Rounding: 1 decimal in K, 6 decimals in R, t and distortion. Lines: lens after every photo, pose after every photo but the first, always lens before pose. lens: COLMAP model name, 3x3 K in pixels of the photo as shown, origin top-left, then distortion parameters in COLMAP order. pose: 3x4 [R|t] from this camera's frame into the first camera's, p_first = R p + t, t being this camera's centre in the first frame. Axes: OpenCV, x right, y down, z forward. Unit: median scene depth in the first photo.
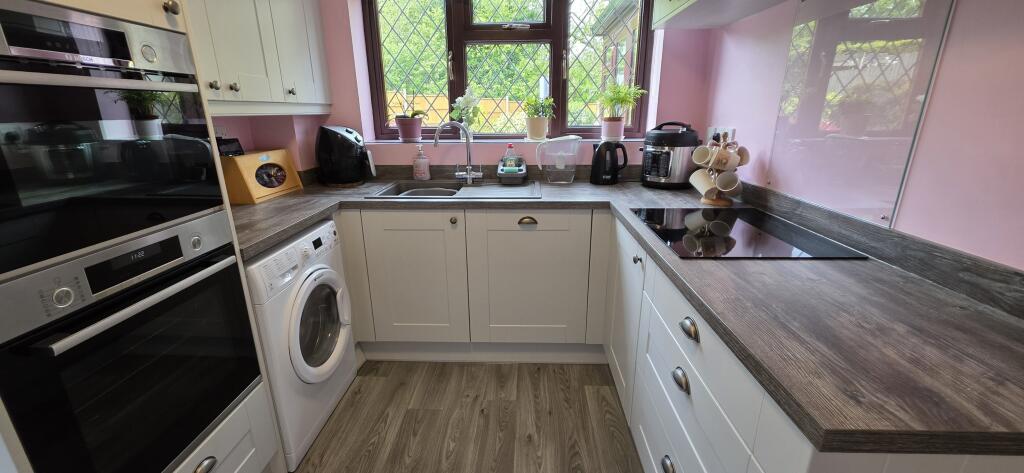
lens RADIAL K [[411.0, 0, 513.8], [0, 411.0, 237.5], [0, 0, 1]] dist [0.002475, -0.000047]
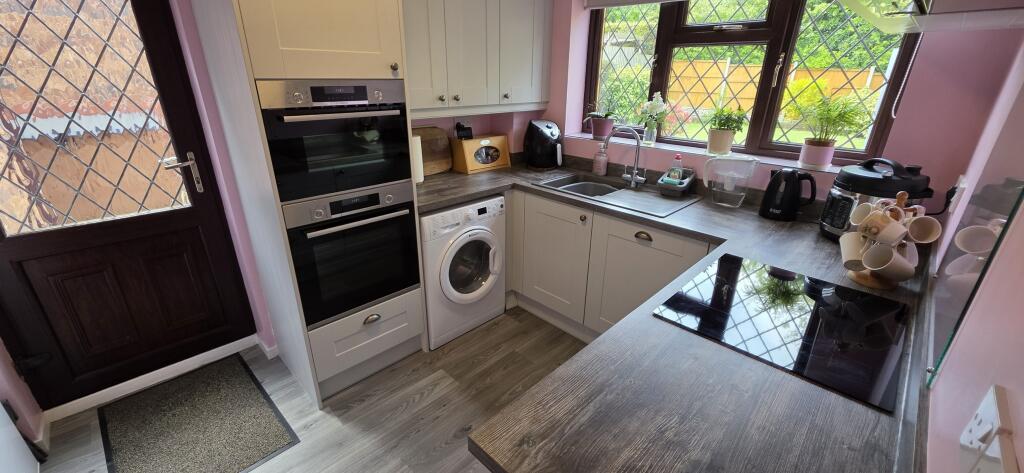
lens RADIAL K [[411.0, 0, 510.0], [0, 411.0, 237.5], [0, 0, 1]] dist [0.002475, -0.000047]
pose [[0.726128, 0.271114, -0.631851, 0.443135], [-0.219114, 0.962308, 0.161099, -0.128843], [0.651711, 0.021469, 0.758163, -0.000362]]
